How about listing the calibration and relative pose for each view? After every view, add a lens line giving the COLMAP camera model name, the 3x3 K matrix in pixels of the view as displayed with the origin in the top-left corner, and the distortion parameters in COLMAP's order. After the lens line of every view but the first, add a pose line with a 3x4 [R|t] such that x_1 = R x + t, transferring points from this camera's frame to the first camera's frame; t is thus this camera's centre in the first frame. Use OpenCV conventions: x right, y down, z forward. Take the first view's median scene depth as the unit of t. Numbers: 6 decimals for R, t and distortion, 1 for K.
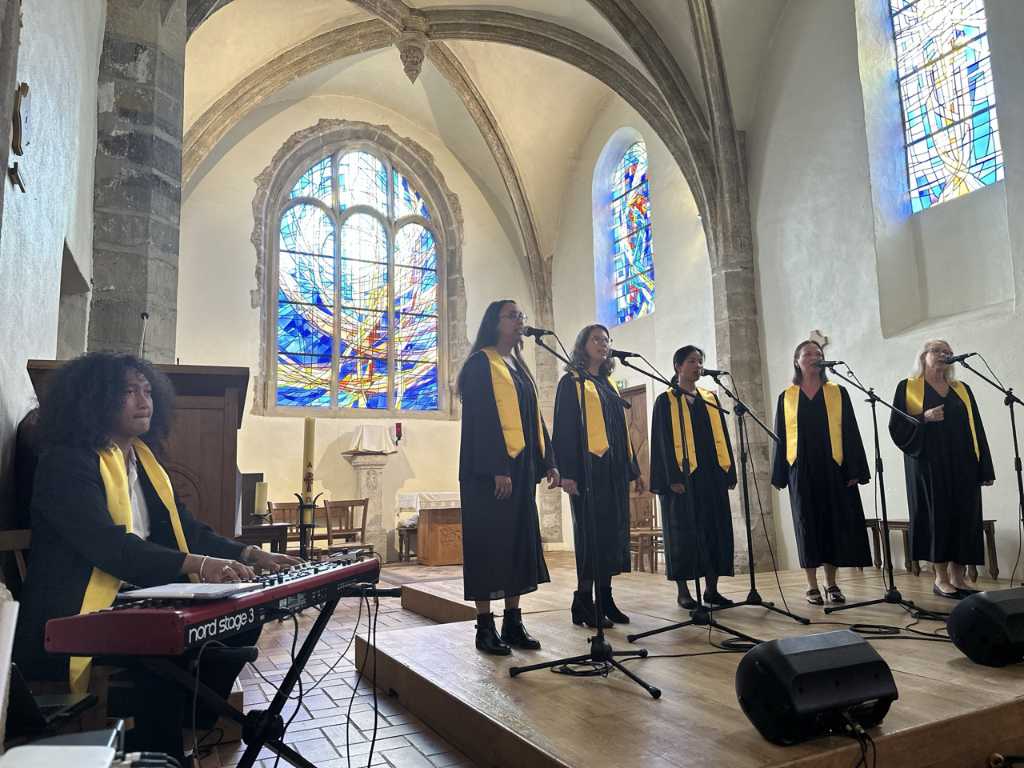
lens RADIAL K [[735.4, 0, 505.8], [0, 735.4, 390.2], [0, 0, 1]] dist [0.034294, -0.060599]
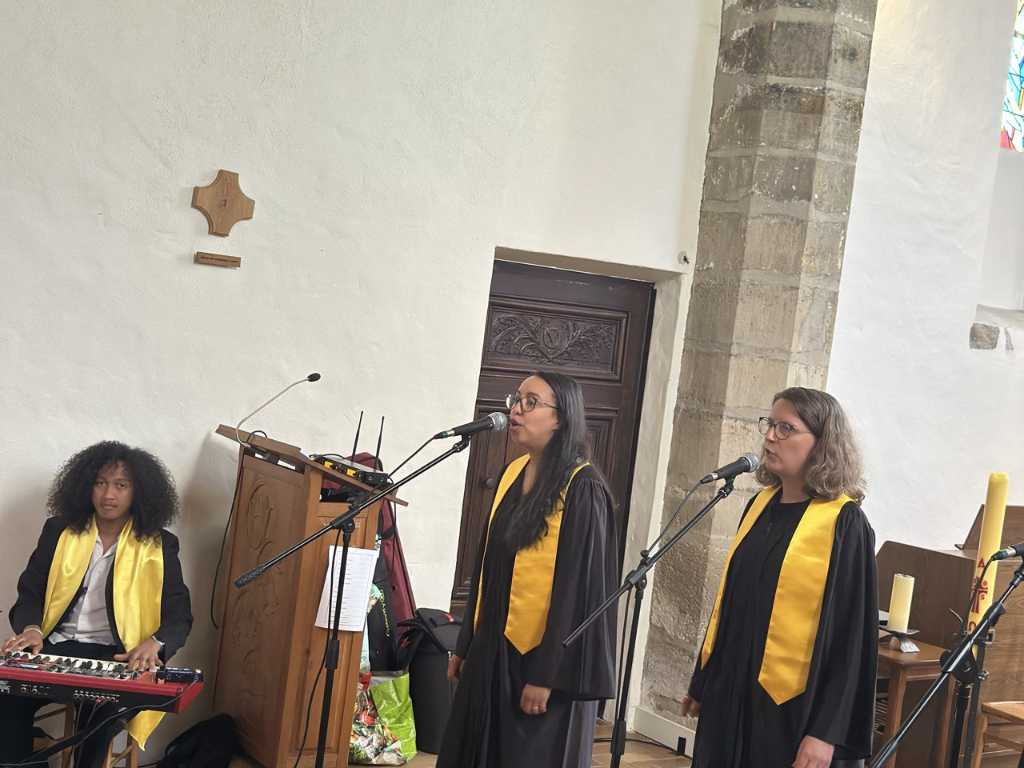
lens RADIAL K [[1428.1, 0, 480.1], [0, 1428.1, 386.0], [0, 0, 1]] dist [0.368167, -0.880883]
pose [[0.093676, 0.083849, -0.992066, 0.832404], [0.009855, 0.996320, 0.085139, -0.139298], [0.995554, -0.017752, 0.092505, 0.625536]]
